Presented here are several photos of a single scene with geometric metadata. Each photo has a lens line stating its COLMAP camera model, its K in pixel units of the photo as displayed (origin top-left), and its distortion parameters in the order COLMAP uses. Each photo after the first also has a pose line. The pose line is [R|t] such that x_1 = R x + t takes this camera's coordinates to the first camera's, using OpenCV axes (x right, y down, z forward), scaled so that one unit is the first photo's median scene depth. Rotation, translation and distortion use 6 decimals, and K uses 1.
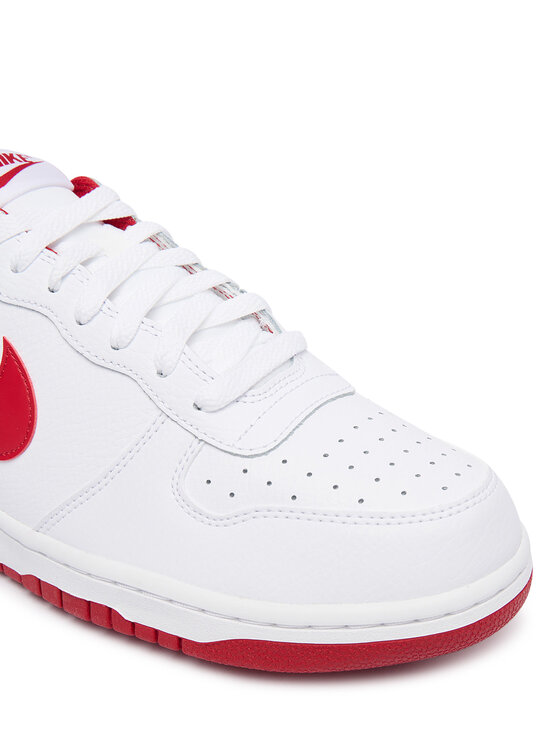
lens RADIAL K [[782.4, 0, 277.2], [0, 782.4, 373.9], [0, 0, 1]] dist [-0.115446, 0.000000]
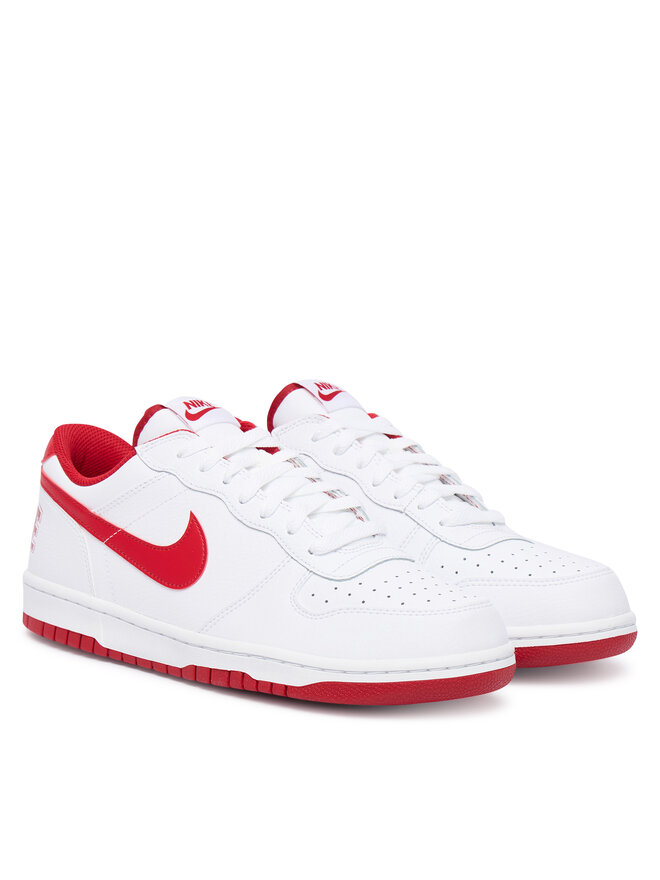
lens RADIAL K [[2196.7, 0, 330.2], [0, 2196.7, 439.9], [0, 0, 1]] dist [-0.139223, 0.000000]
pose [[0.991278, 0.046161, -0.123438, 0.476871], [-0.083675, 0.944086, -0.318906, 1.237533], [0.101815, 0.326453, 0.939714, -3.263099]]
